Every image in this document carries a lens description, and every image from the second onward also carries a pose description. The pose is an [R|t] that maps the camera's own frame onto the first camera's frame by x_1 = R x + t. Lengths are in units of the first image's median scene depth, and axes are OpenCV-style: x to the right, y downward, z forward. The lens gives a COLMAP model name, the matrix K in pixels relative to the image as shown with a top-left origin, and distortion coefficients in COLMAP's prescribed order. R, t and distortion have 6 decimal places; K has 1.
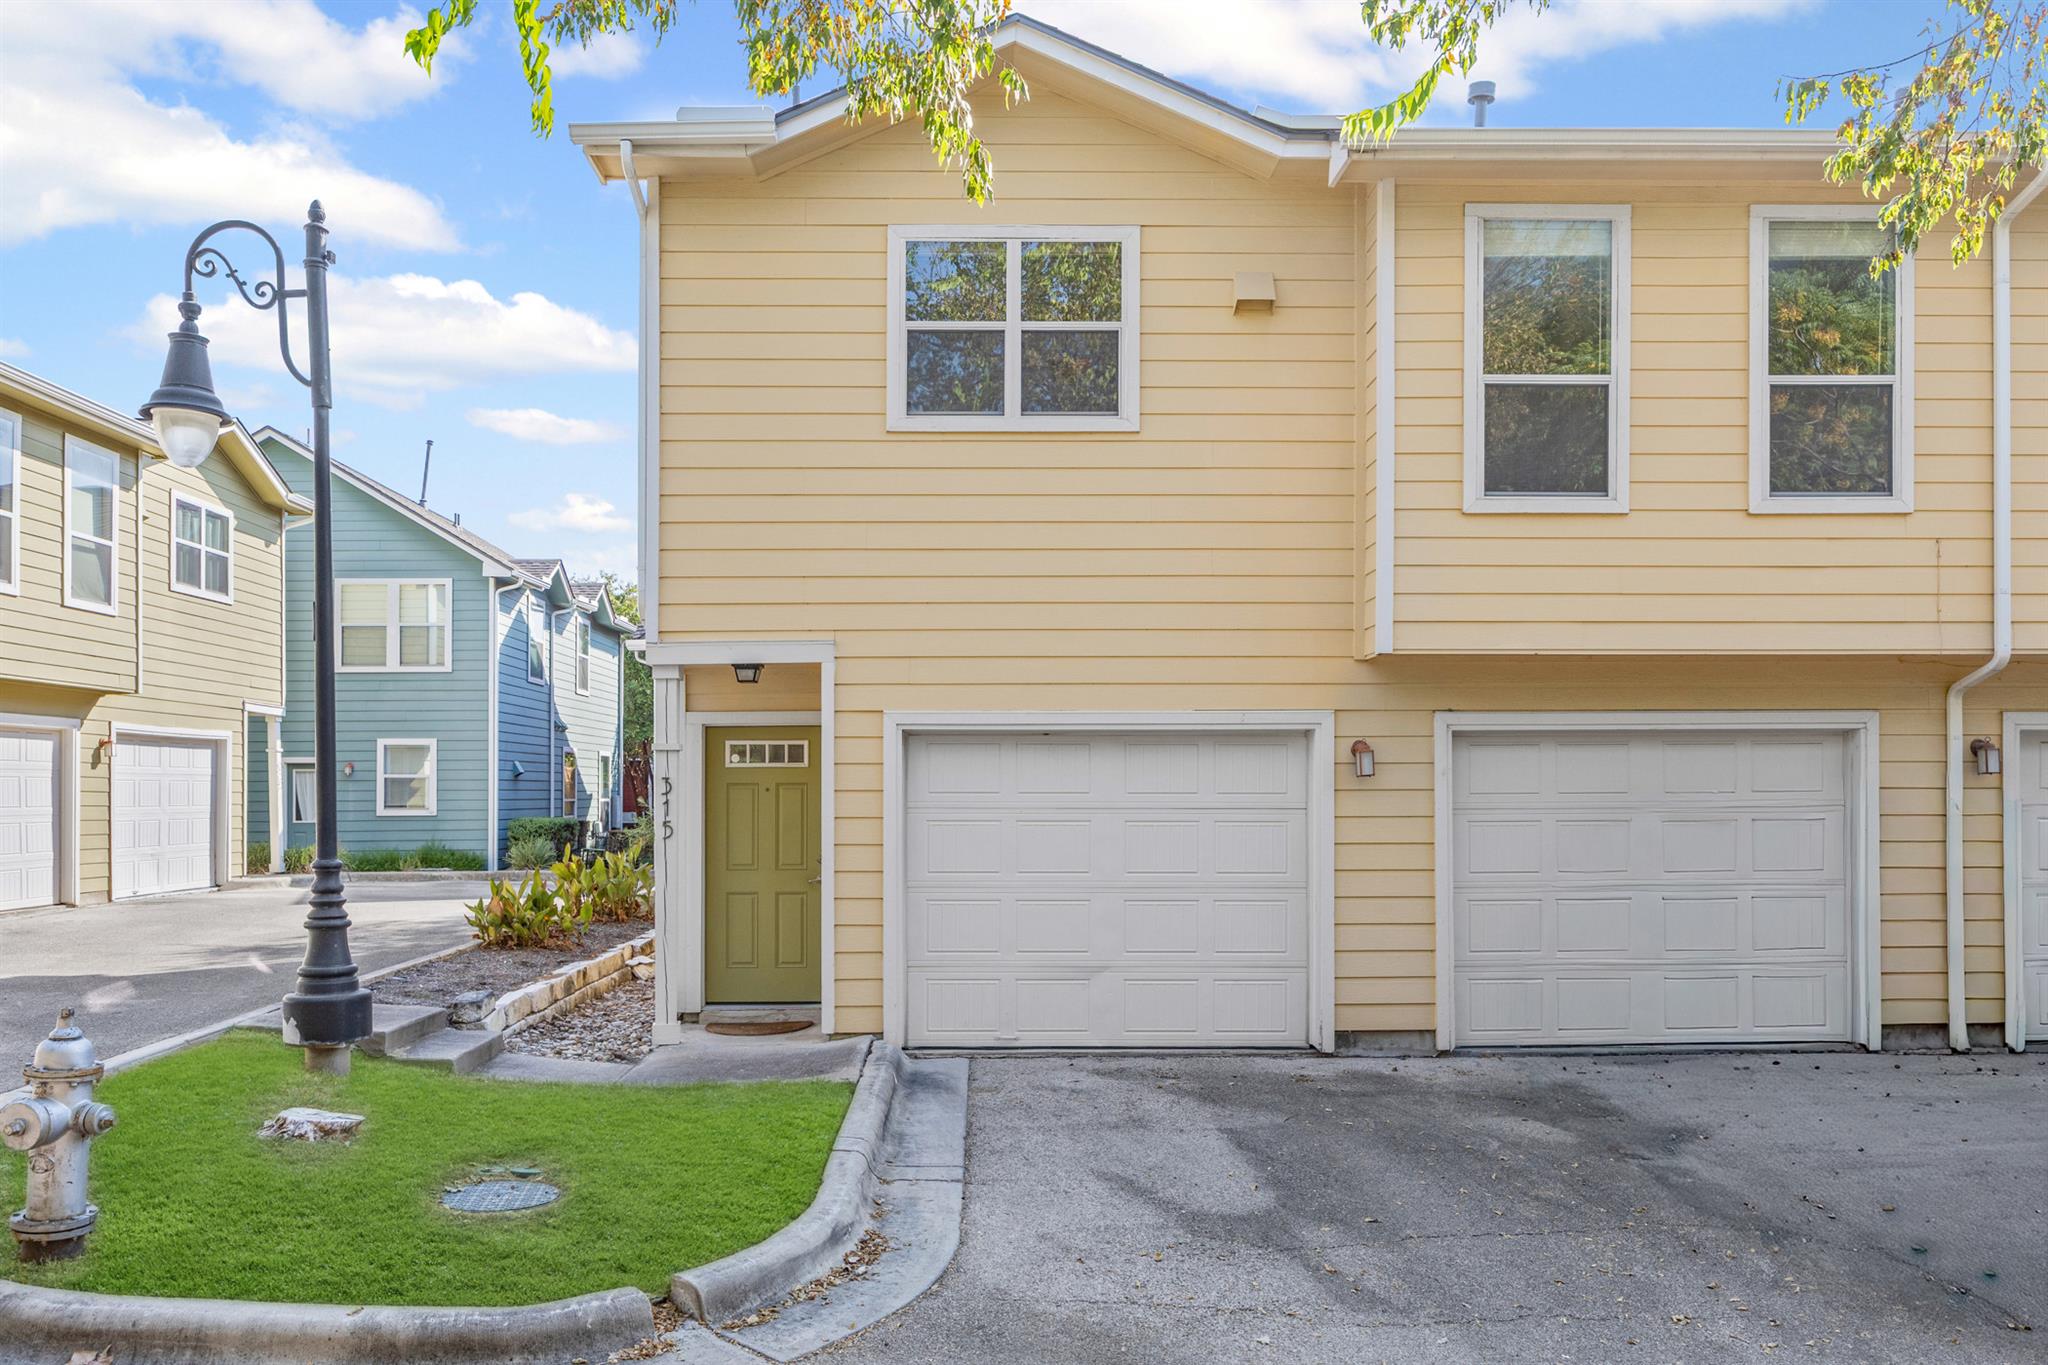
lens RADIAL K [[2899.6, 0, 1032.1], [0, 2899.6, 688.5], [0, 0, 1]] dist [0.019167, 0.000000]
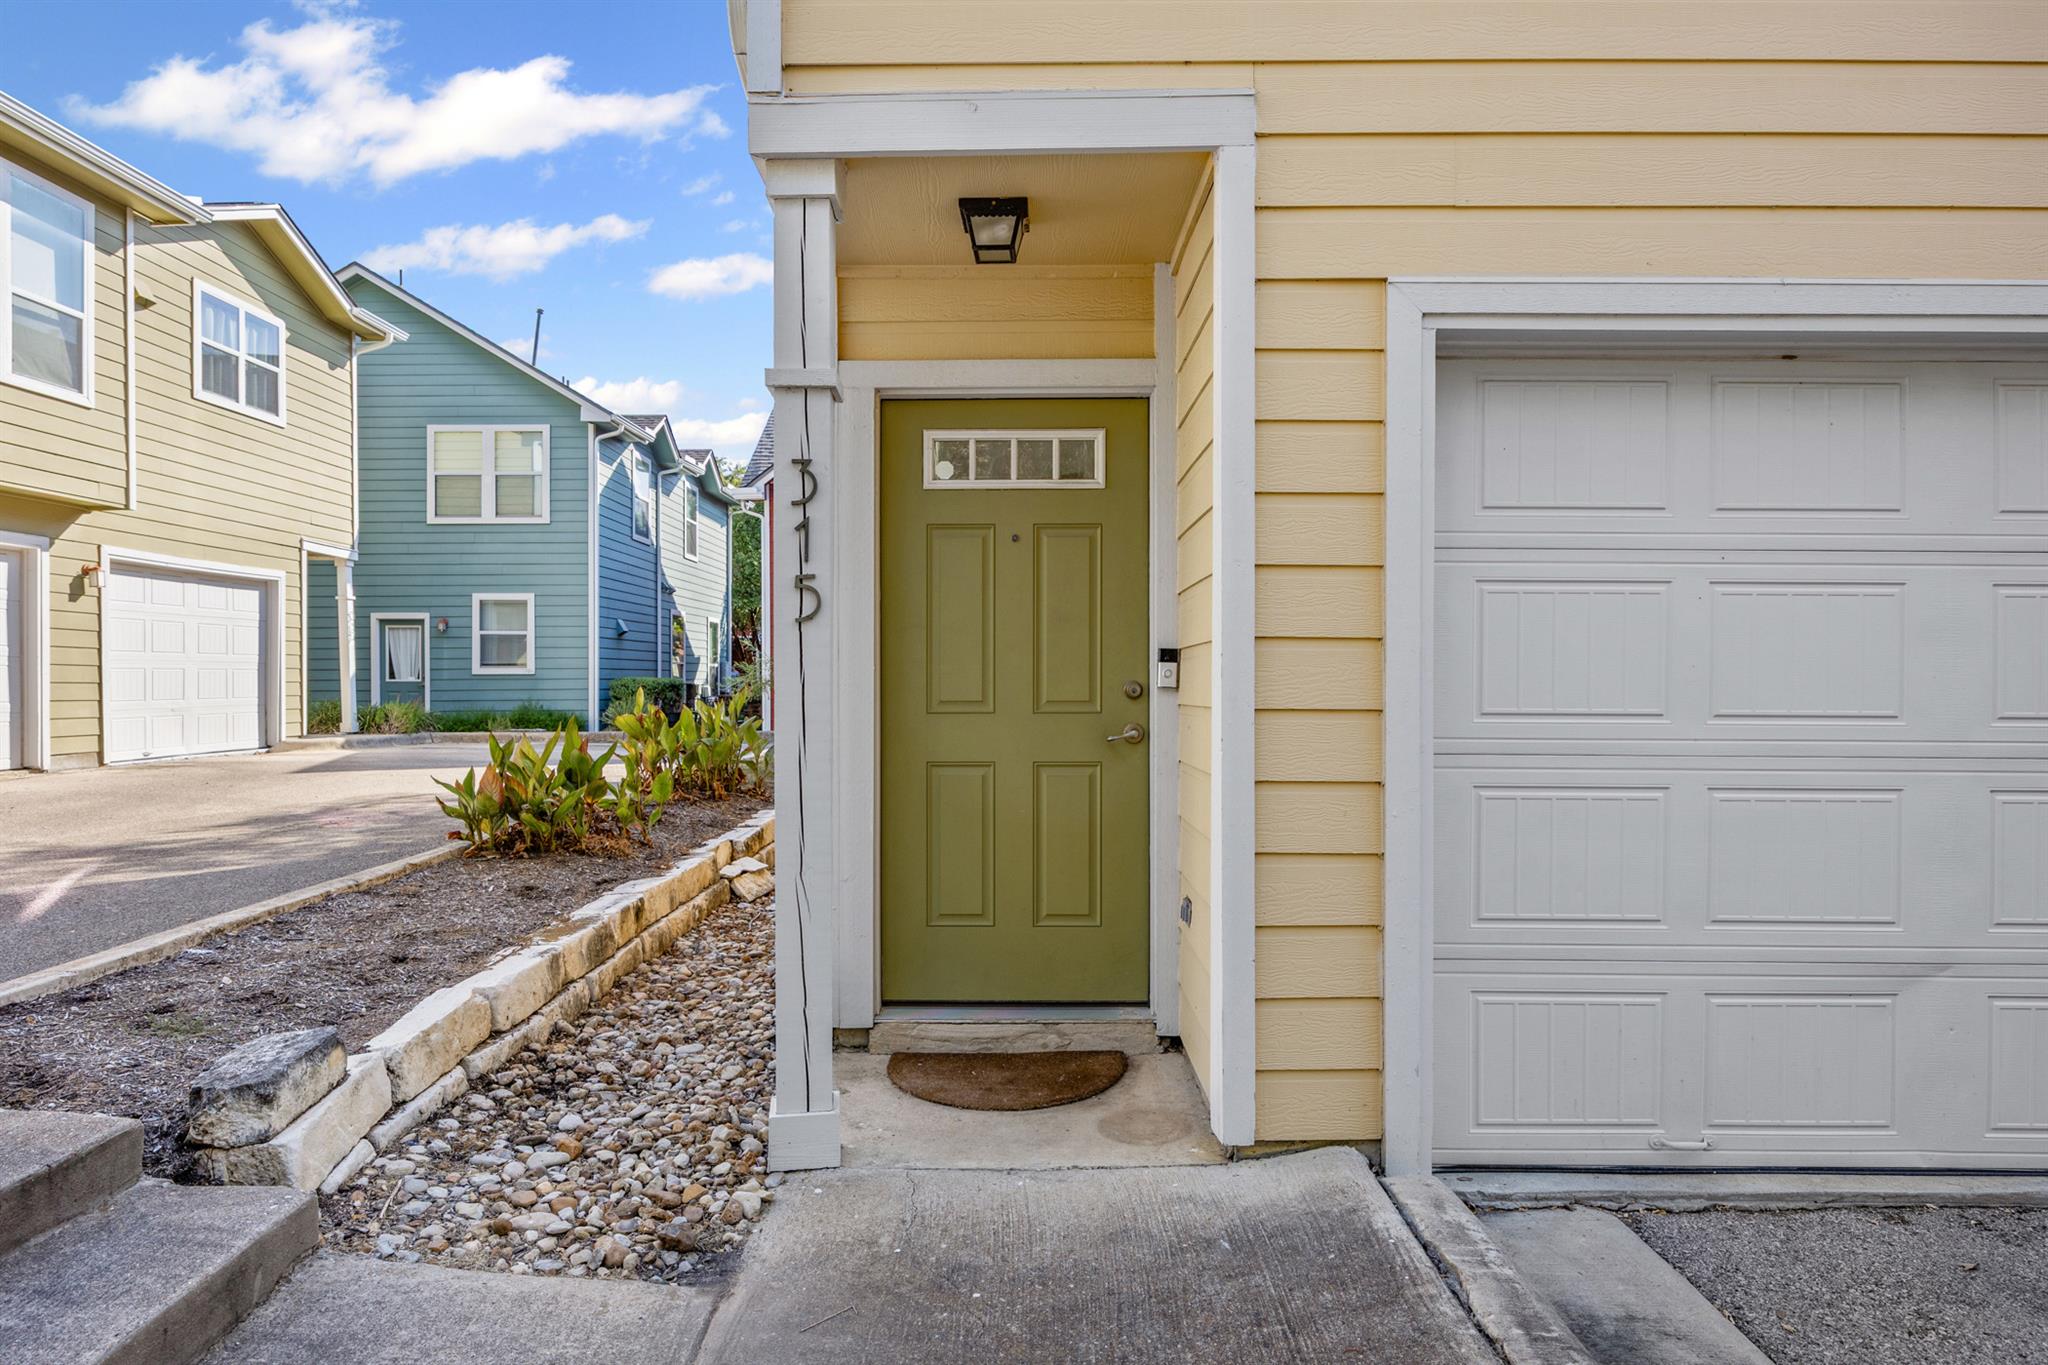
lens RADIAL K [[2405.5, 0, 1017.5], [0, 2405.5, 685.2], [0, 0, 1]] dist [-0.016322, 0.000000]
pose [[0.999732, 0.002405, -0.023006, -0.040092], [-0.001457, 0.999151, 0.041174, 0.020663], [0.023085, -0.041130, 0.998887, 0.302638]]
